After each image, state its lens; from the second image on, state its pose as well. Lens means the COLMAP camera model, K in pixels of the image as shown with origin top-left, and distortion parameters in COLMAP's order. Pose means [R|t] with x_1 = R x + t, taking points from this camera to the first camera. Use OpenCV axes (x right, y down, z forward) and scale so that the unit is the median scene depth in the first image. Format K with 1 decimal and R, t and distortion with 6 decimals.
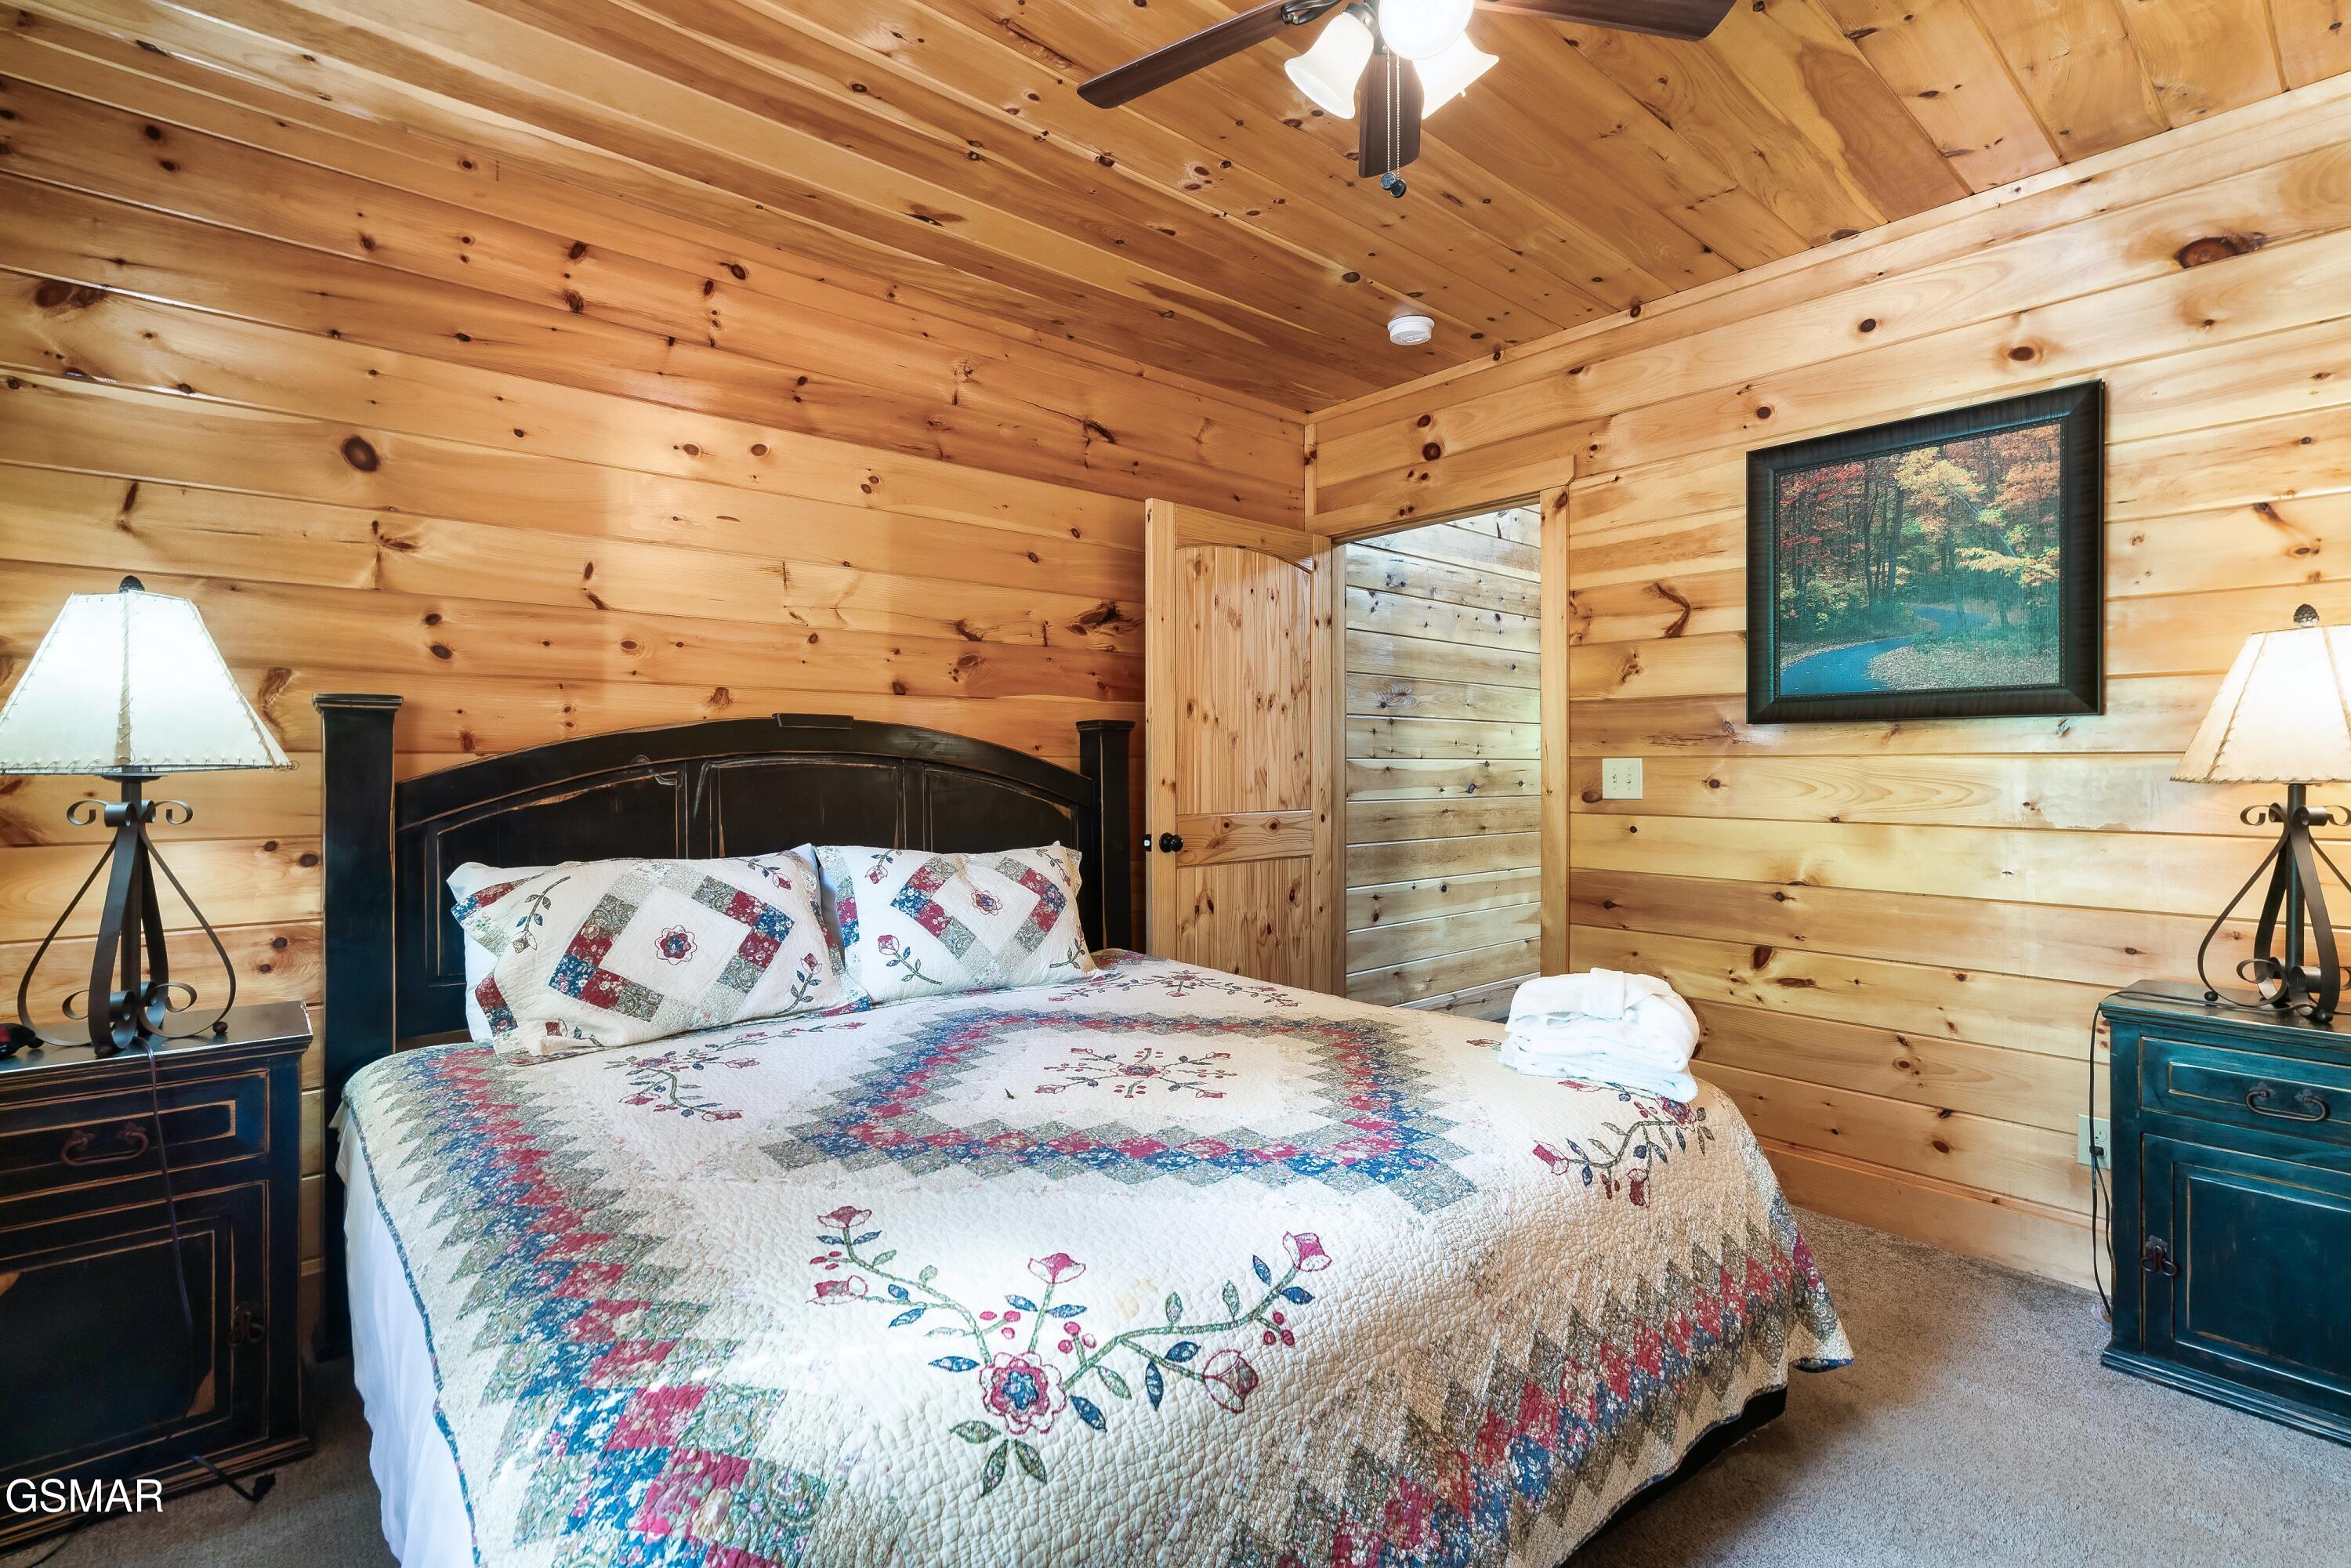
lens RADIAL K [[1068.2, 0, 1166.3], [0, 1068.2, 777.7], [0, 0, 1]] dist [-0.003828, 0.002672]
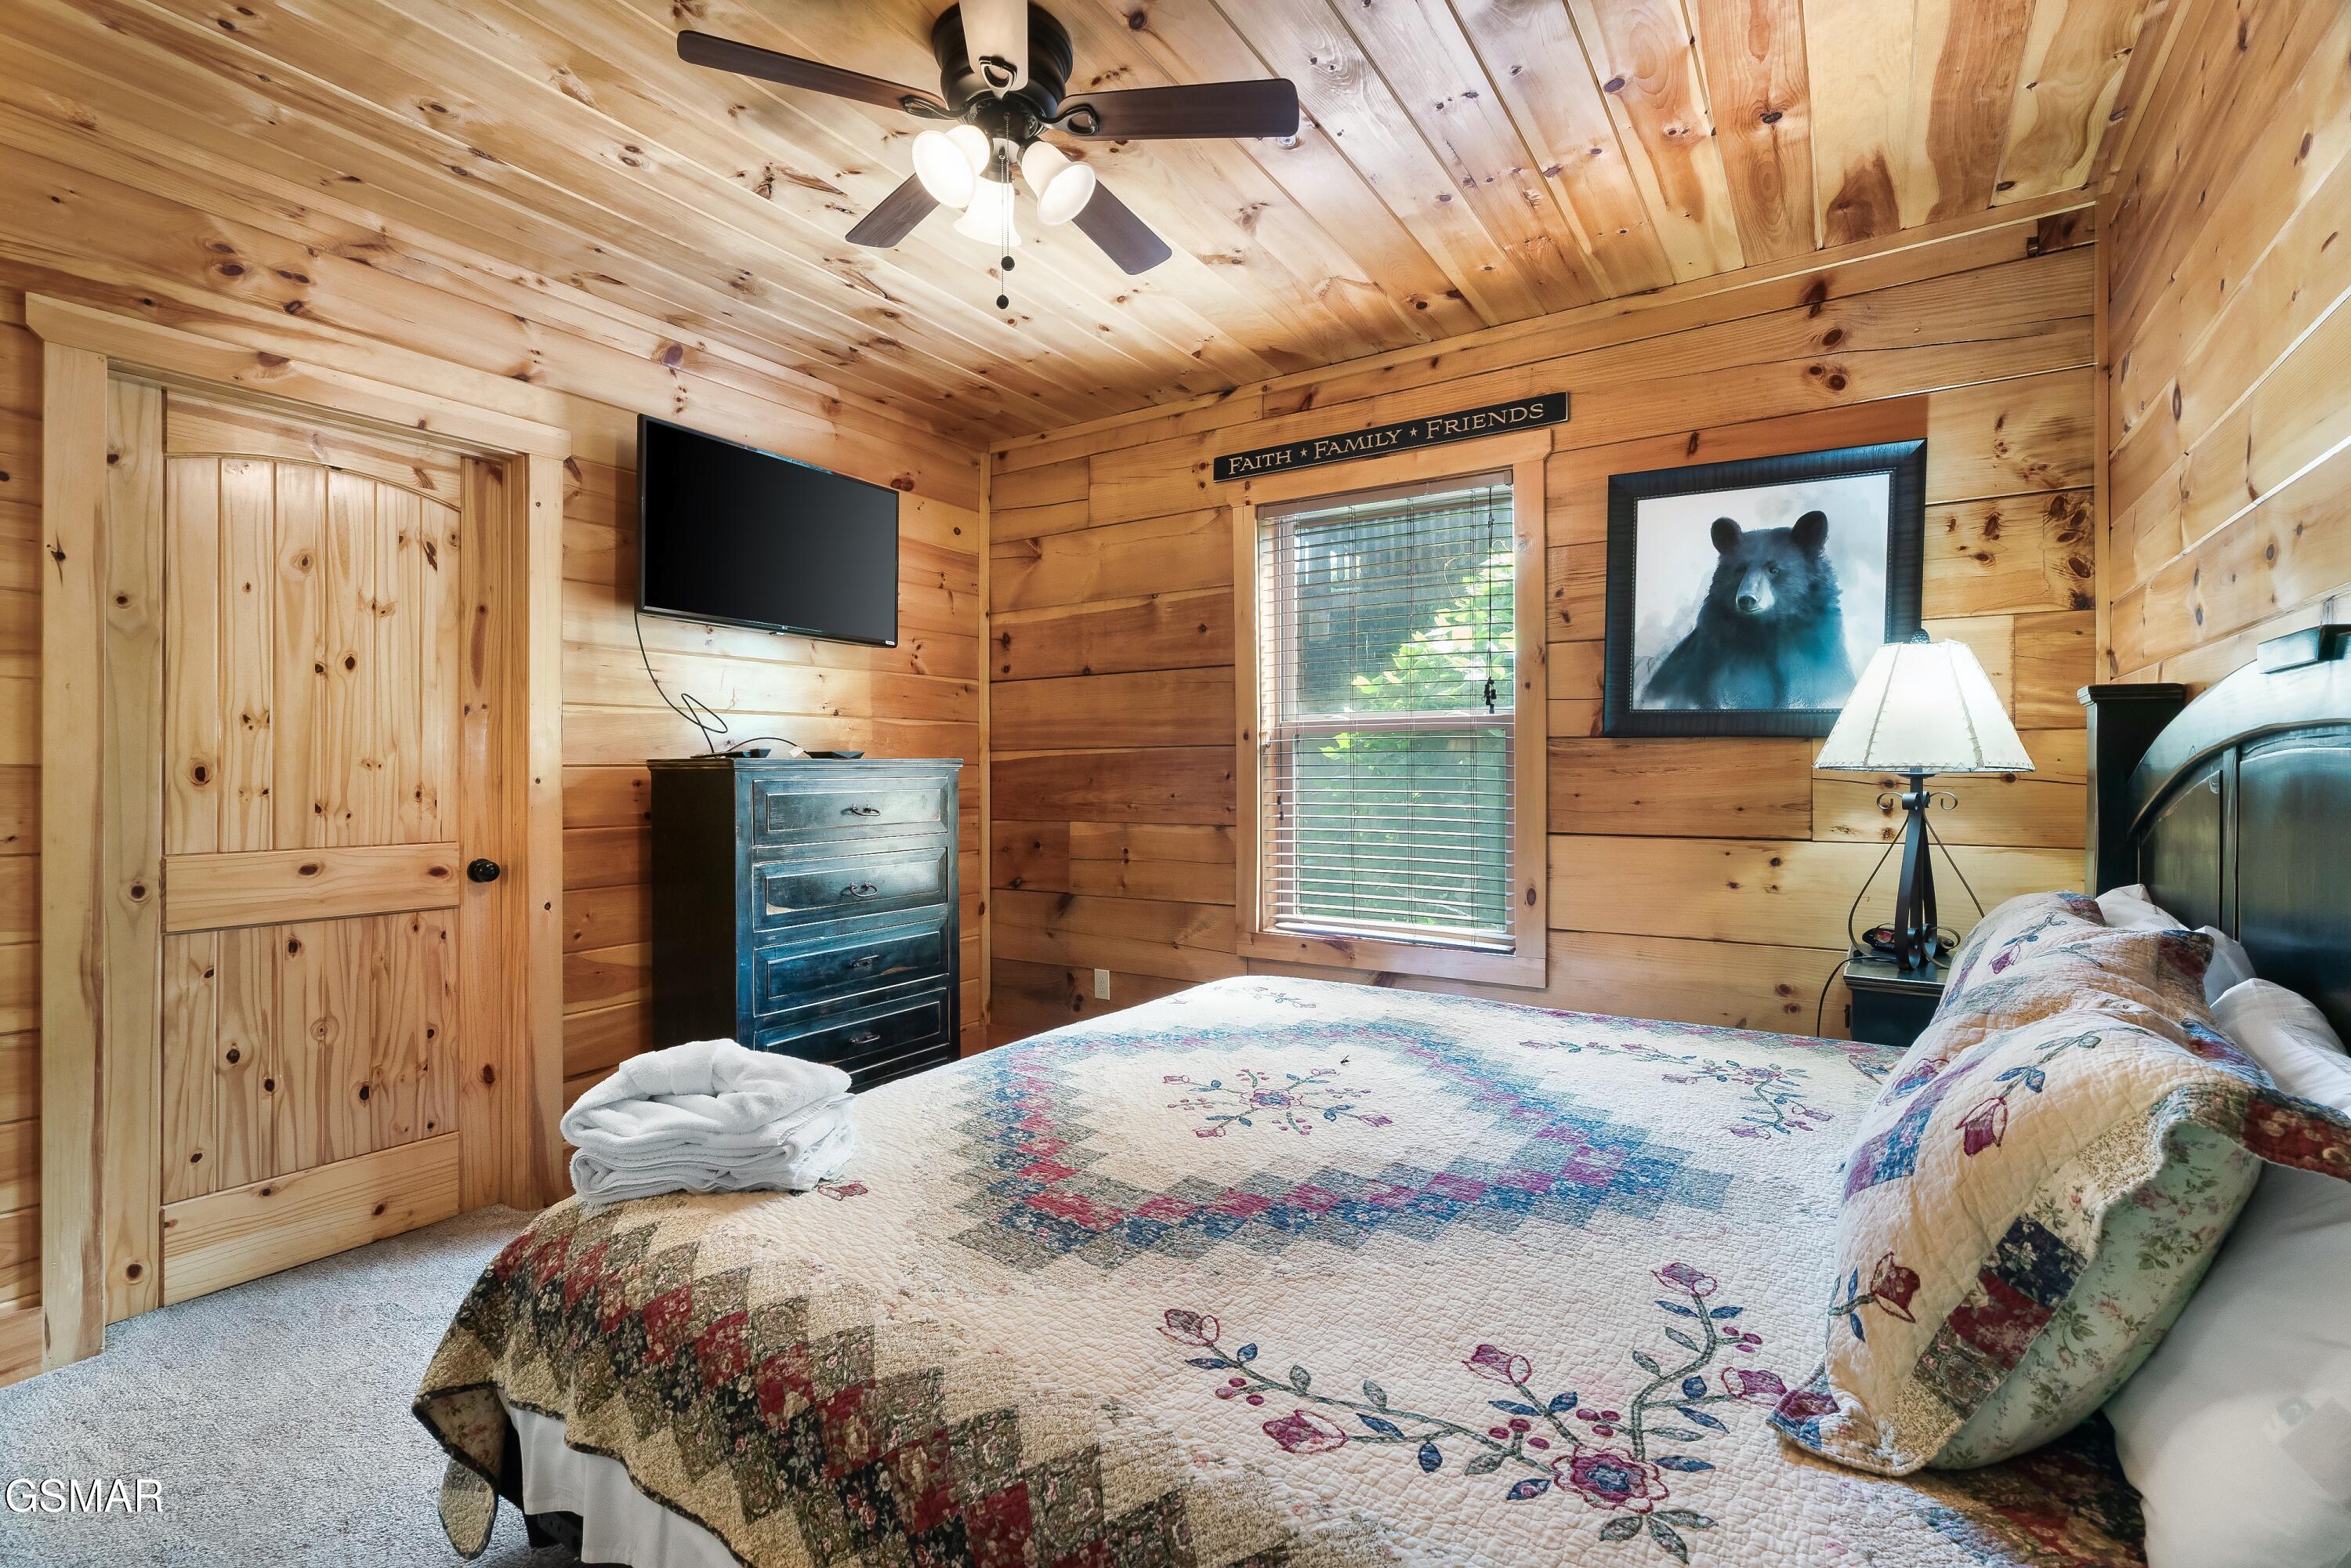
lens RADIAL K [[1068.2, 0, 1171.2], [0, 1068.2, 763.2], [0, 0, 1]] dist [-0.003828, 0.002672]
pose [[-0.958996, 0.003934, -0.283393, 0.325889], [0.006283, 0.999953, -0.007382, -0.010326], [0.283351, -0.008860, -0.958975, 1.901431]]
